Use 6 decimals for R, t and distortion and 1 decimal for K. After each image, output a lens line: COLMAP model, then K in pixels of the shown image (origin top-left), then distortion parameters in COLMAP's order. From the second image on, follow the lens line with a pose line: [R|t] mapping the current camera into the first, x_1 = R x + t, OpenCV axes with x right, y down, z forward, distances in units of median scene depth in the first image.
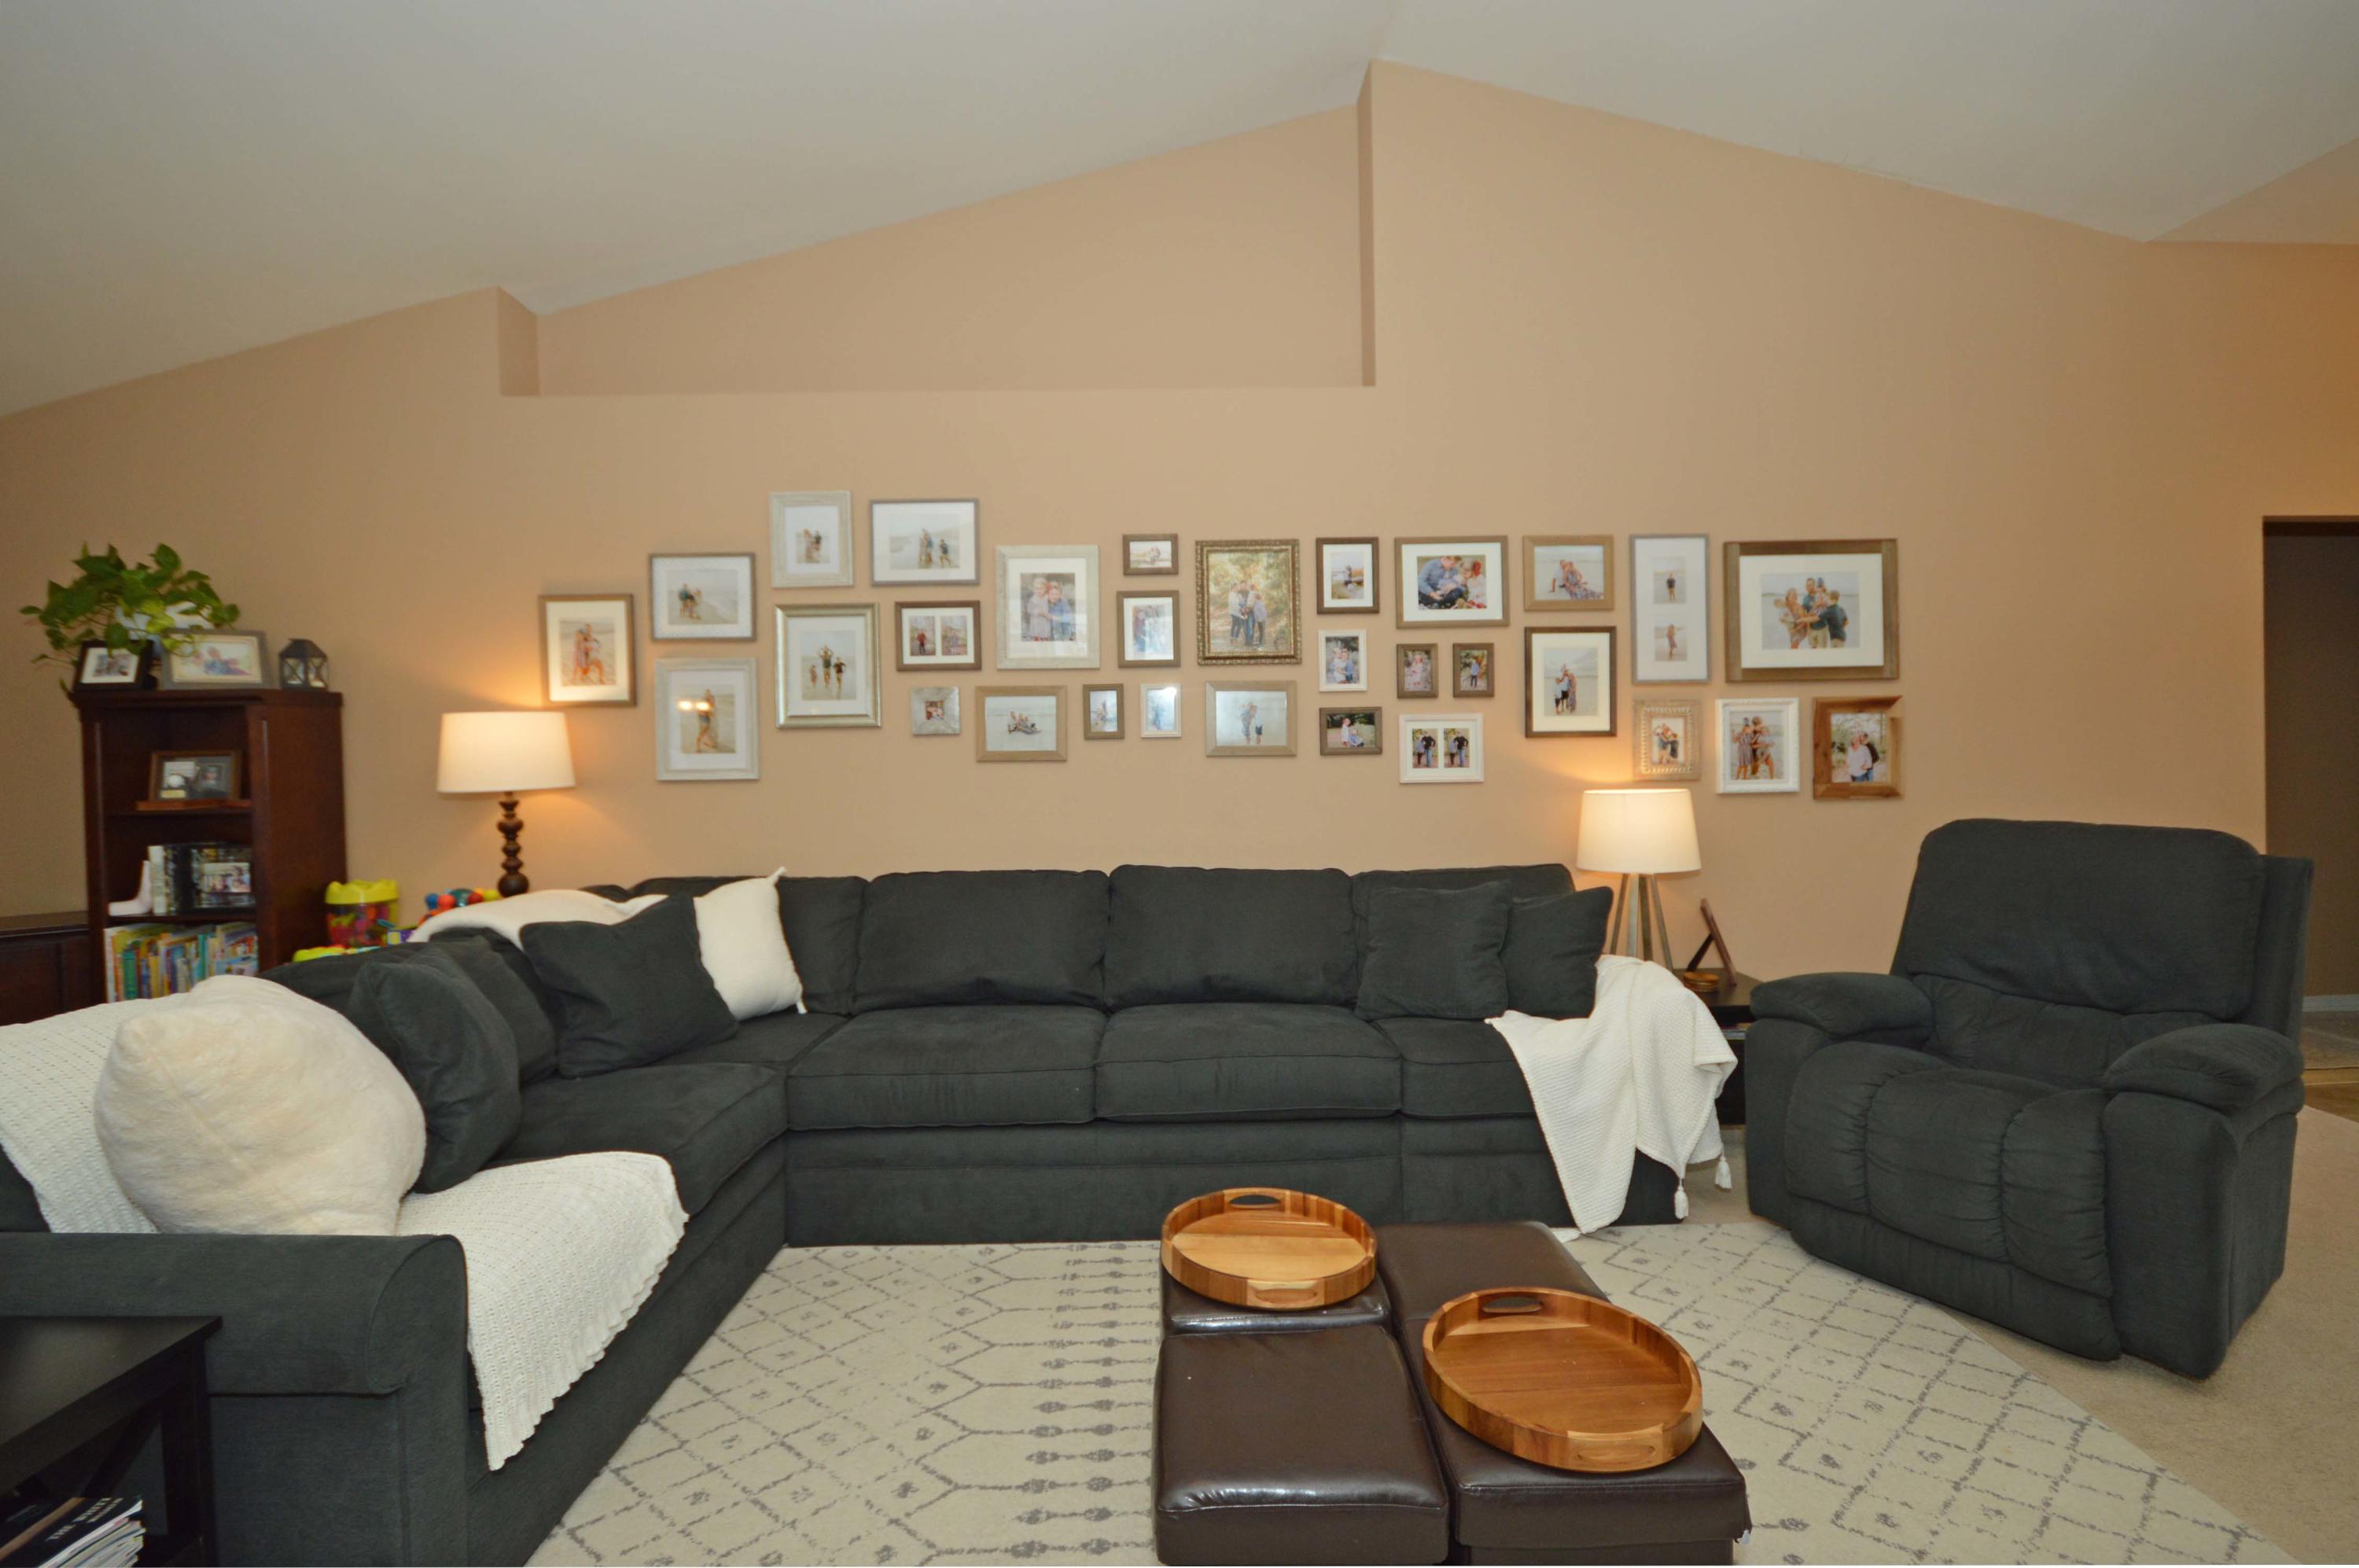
lens RADIAL K [[1071.9, 0, 1192.3], [0, 1071.9, 762.7], [0, 0, 1]] dist [-0.009602, 0.000597]
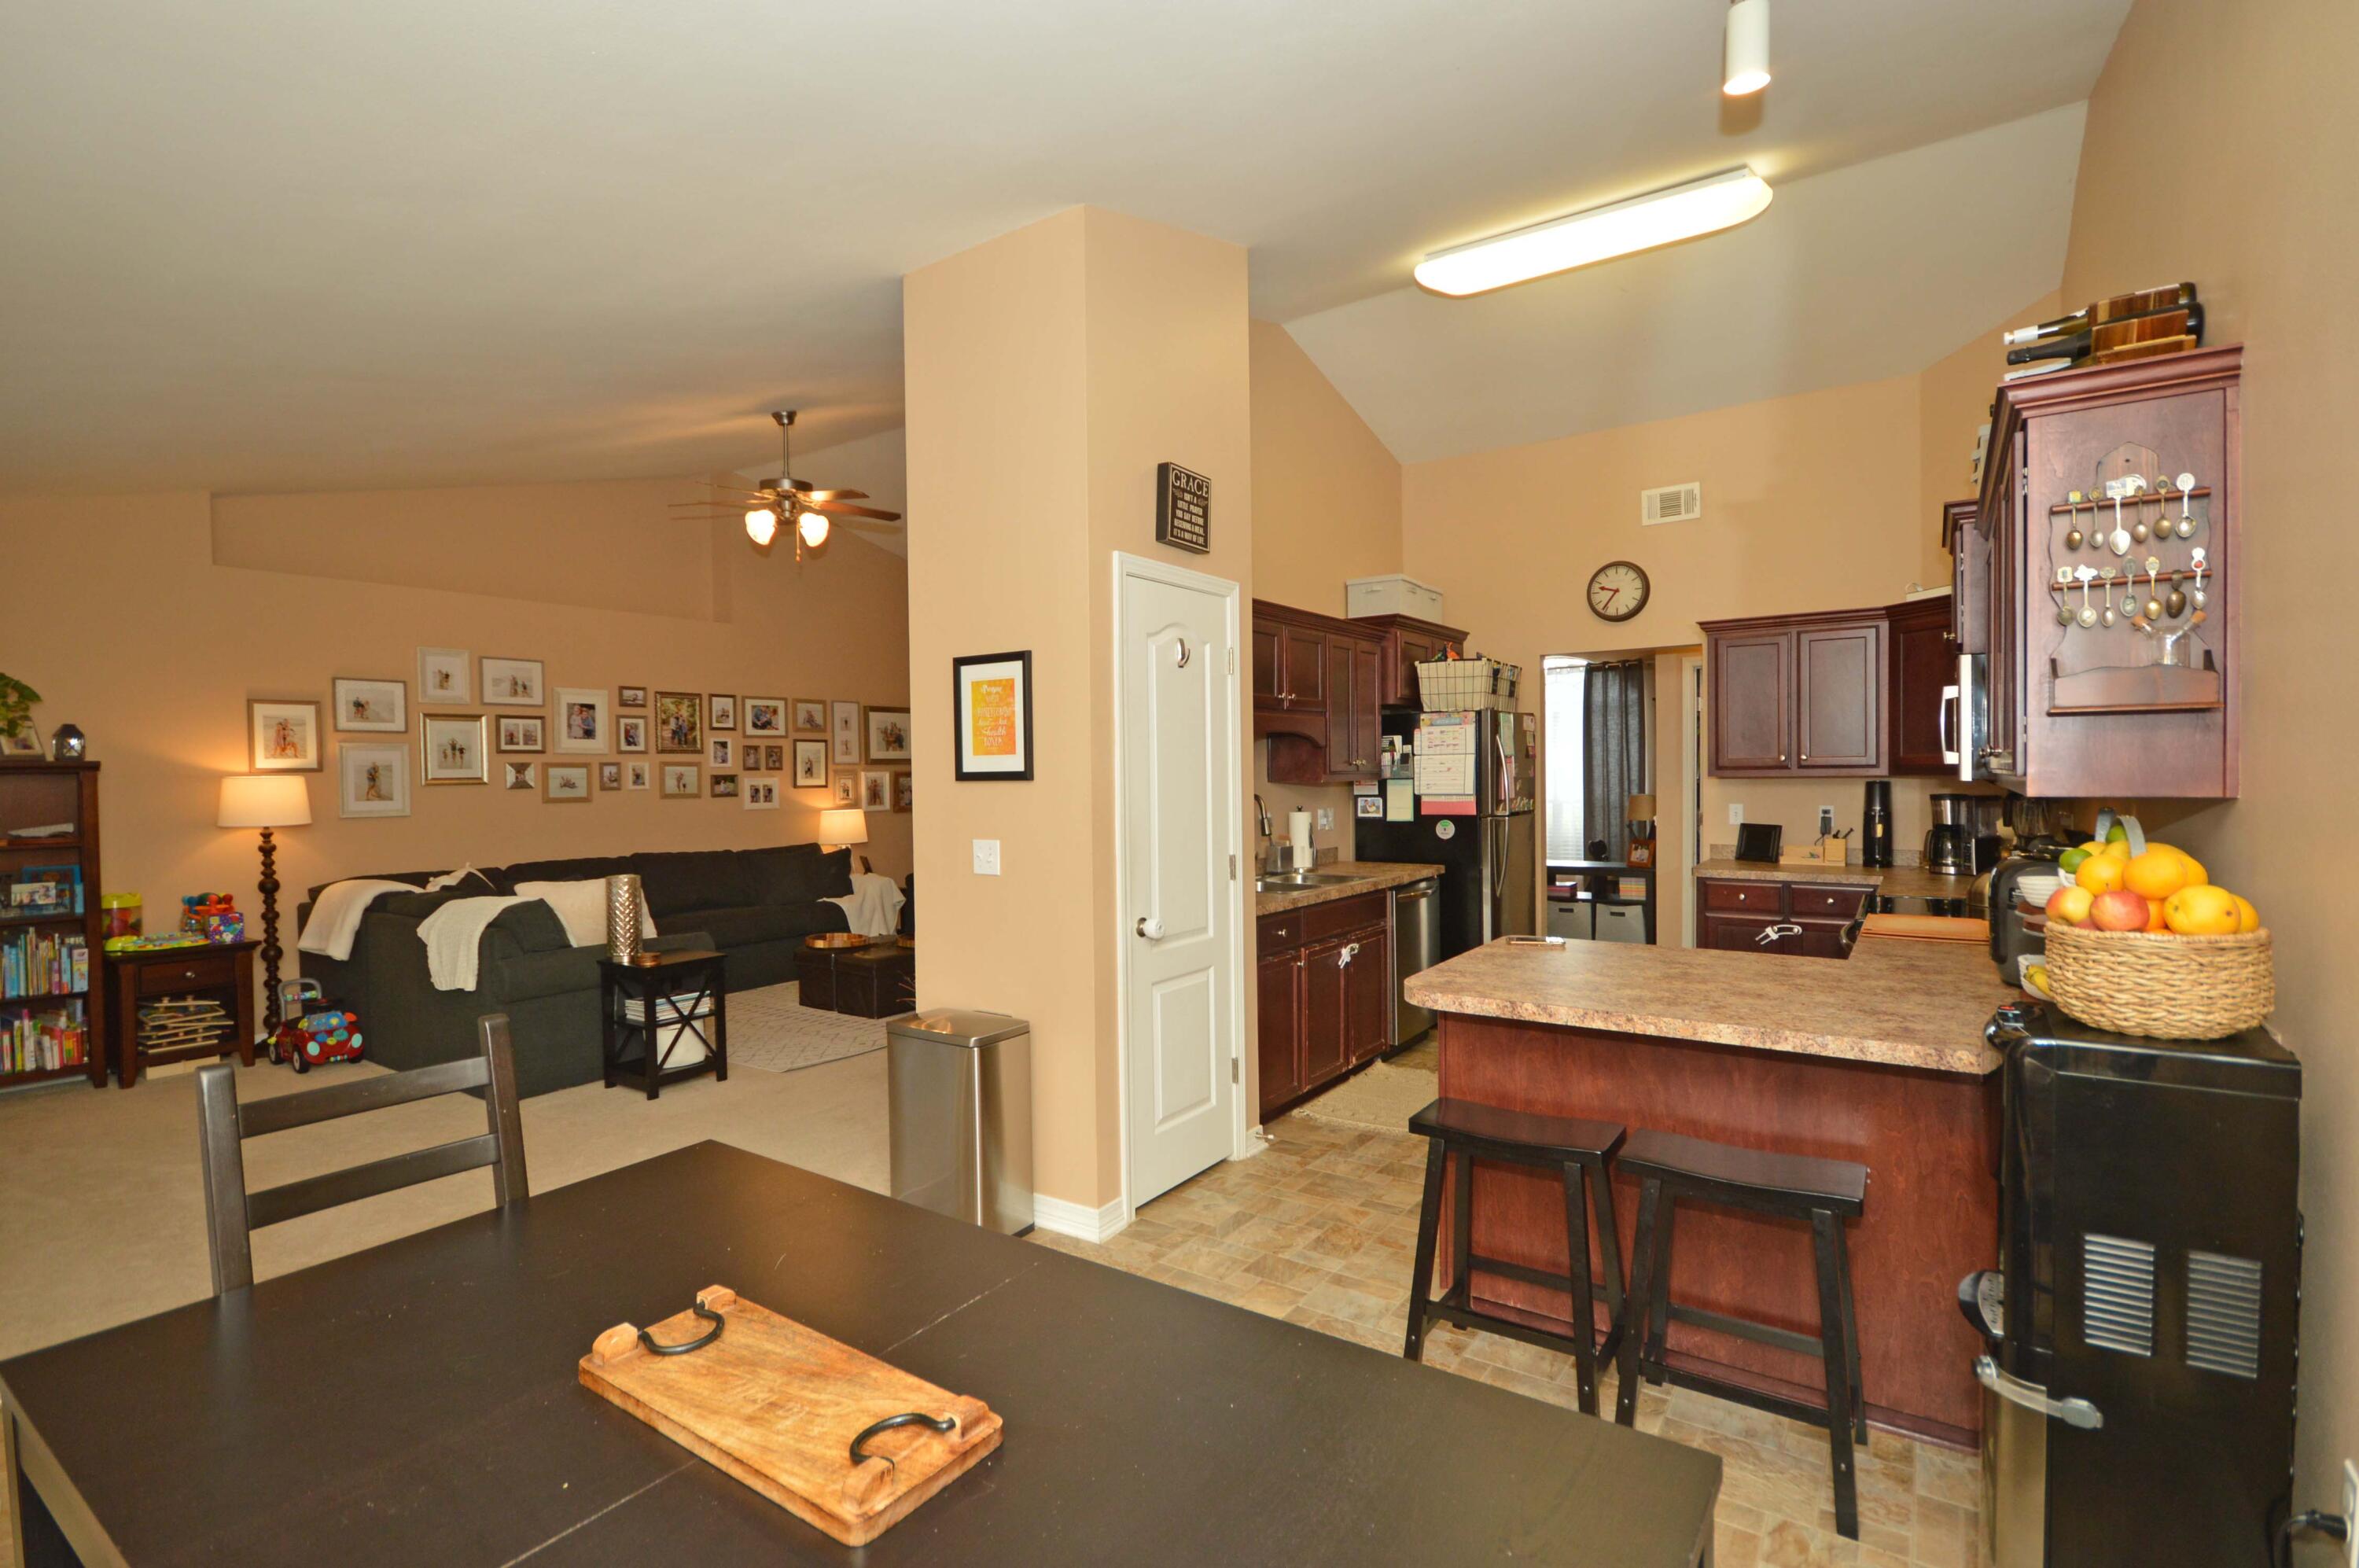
lens RADIAL K [[1113.0, 0, 1164.3], [0, 1113.0, 791.6], [0, 0, 1]] dist [-0.002690, 0.000002]
pose [[0.578742, -0.007717, 0.815474, -1.141477], [0.008930, 0.999955, 0.003124, -0.017144], [-0.815462, 0.005474, 0.578785, -0.979470]]
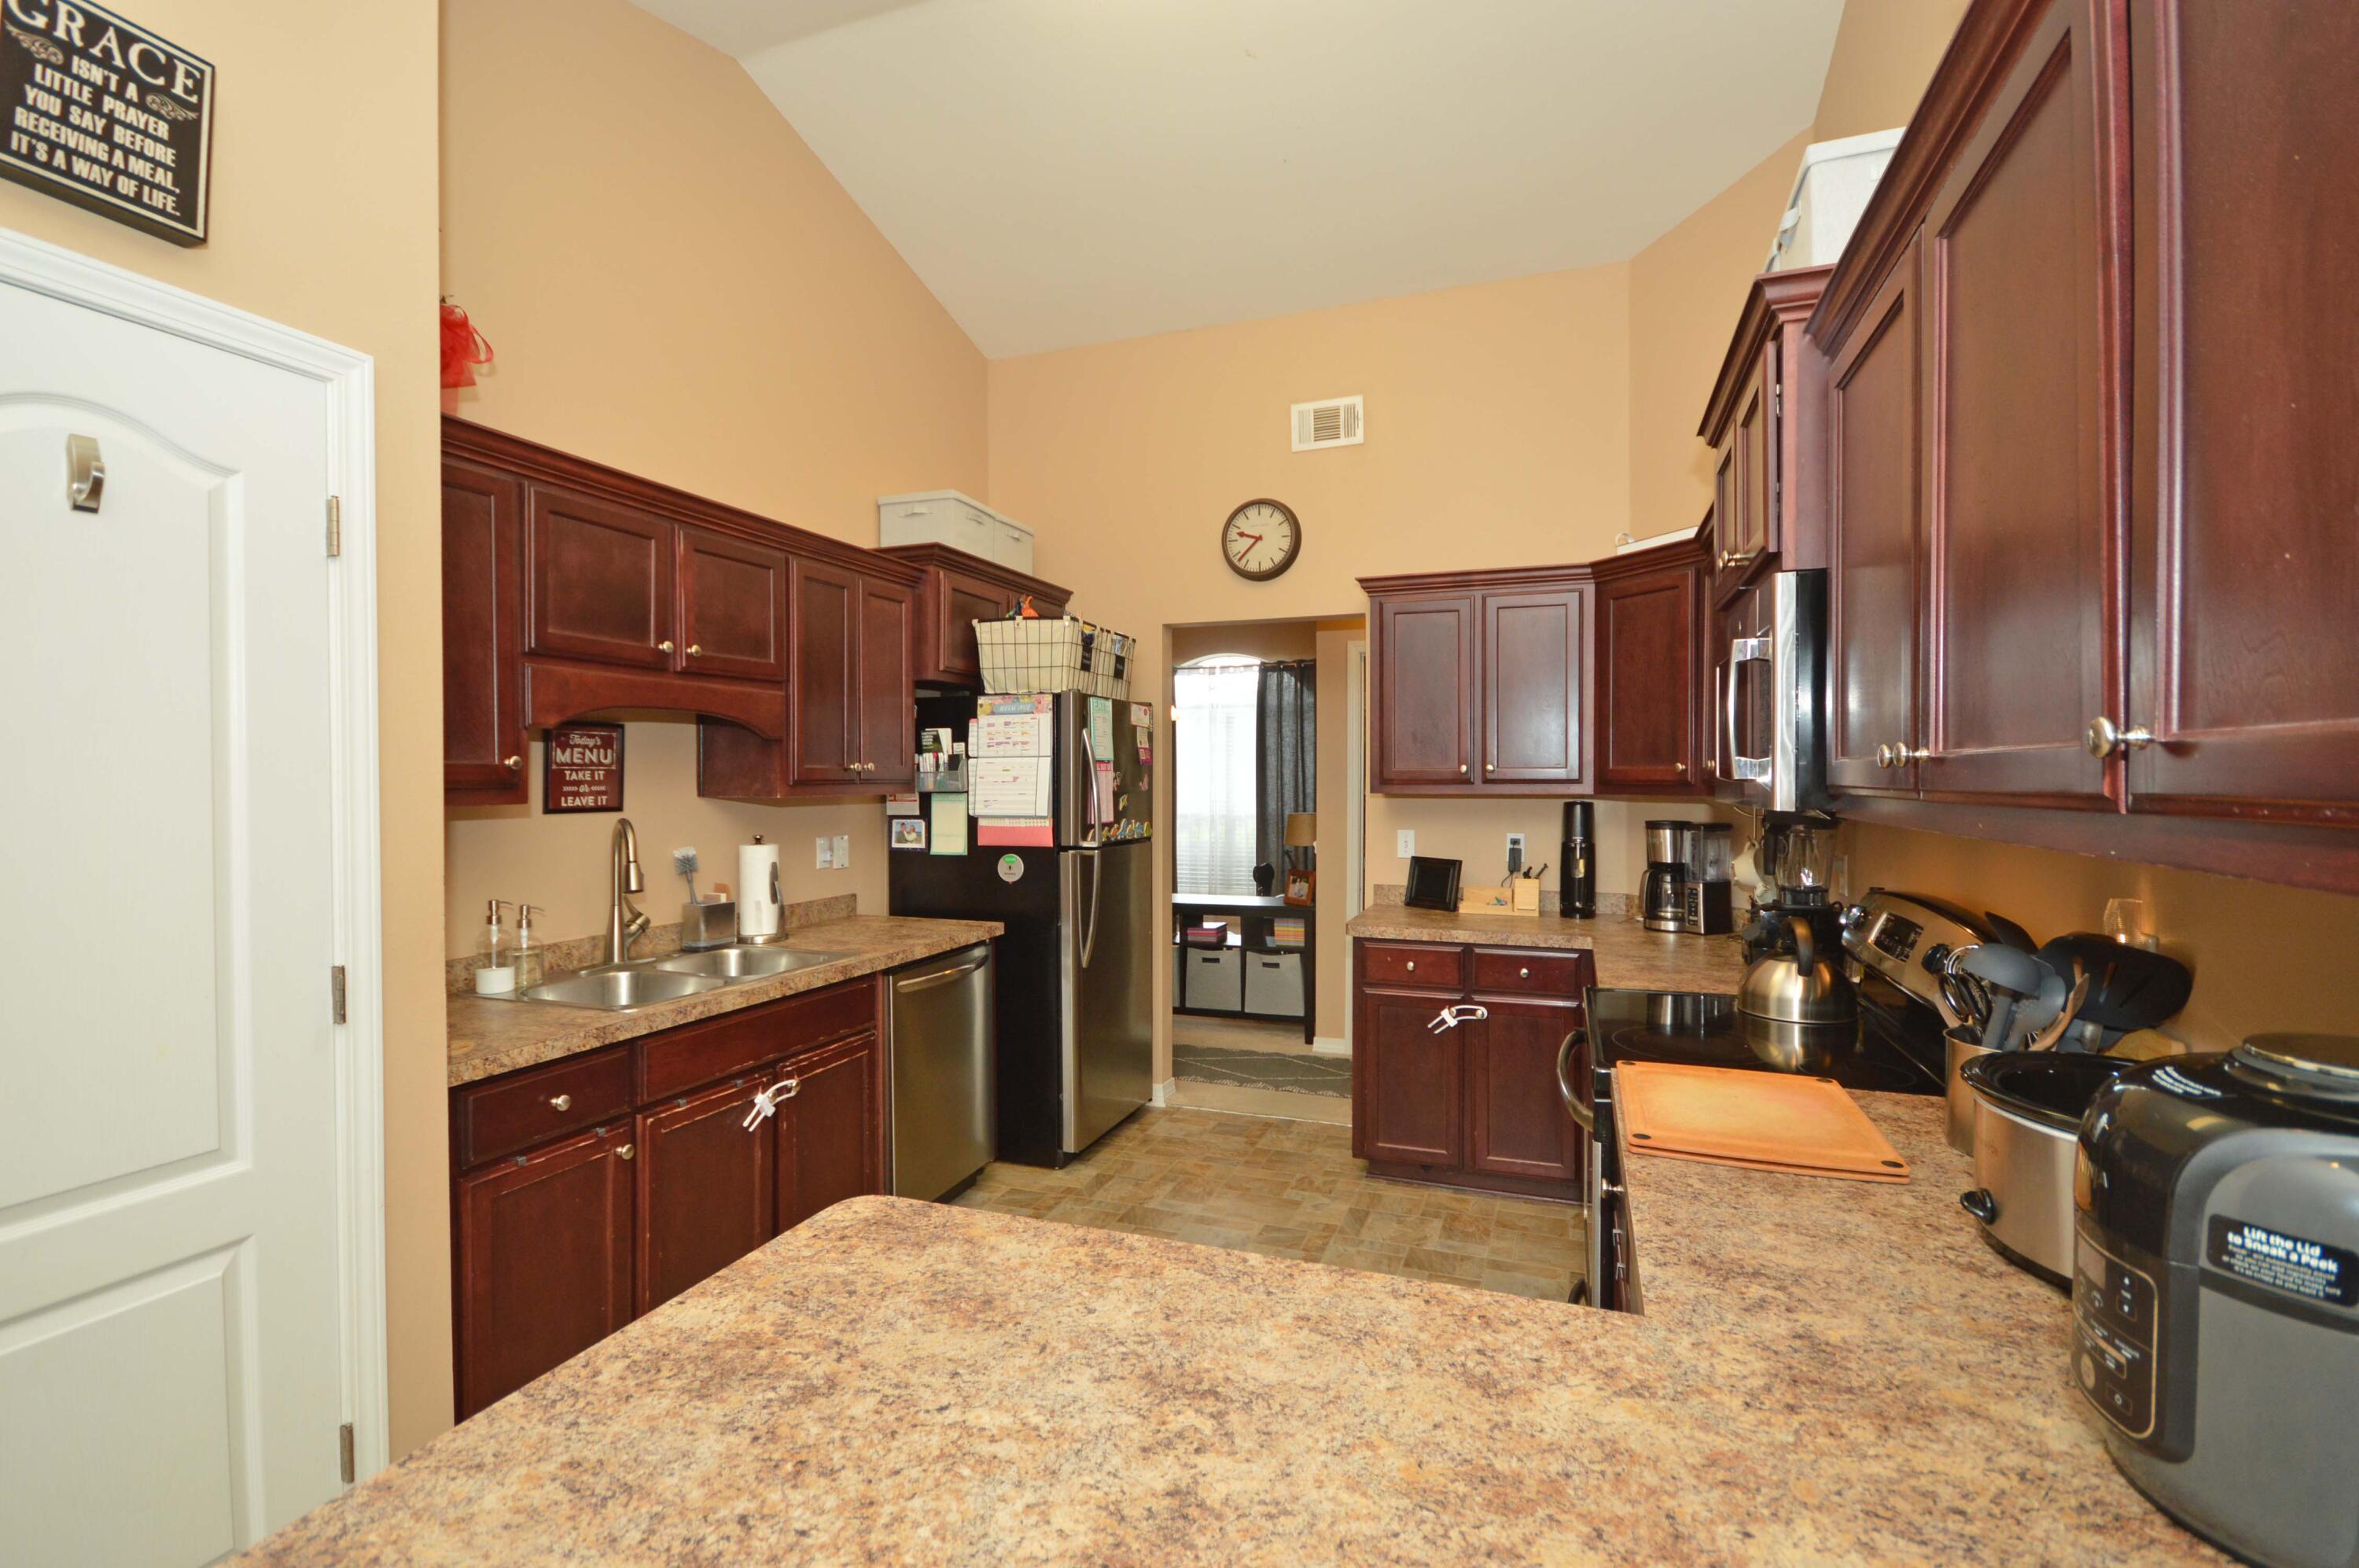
lens RADIAL K [[1086.0, 0, 1169.8], [0, 1086.0, 791.8], [0, 0, 1]] dist [-0.000633, -0.000162]
pose [[0.360986, 0.002026, 0.932569, -0.545293], [0.000541, 0.999997, -0.002382, -0.025330], [-0.932571, 0.001364, 0.360984, -0.909462]]
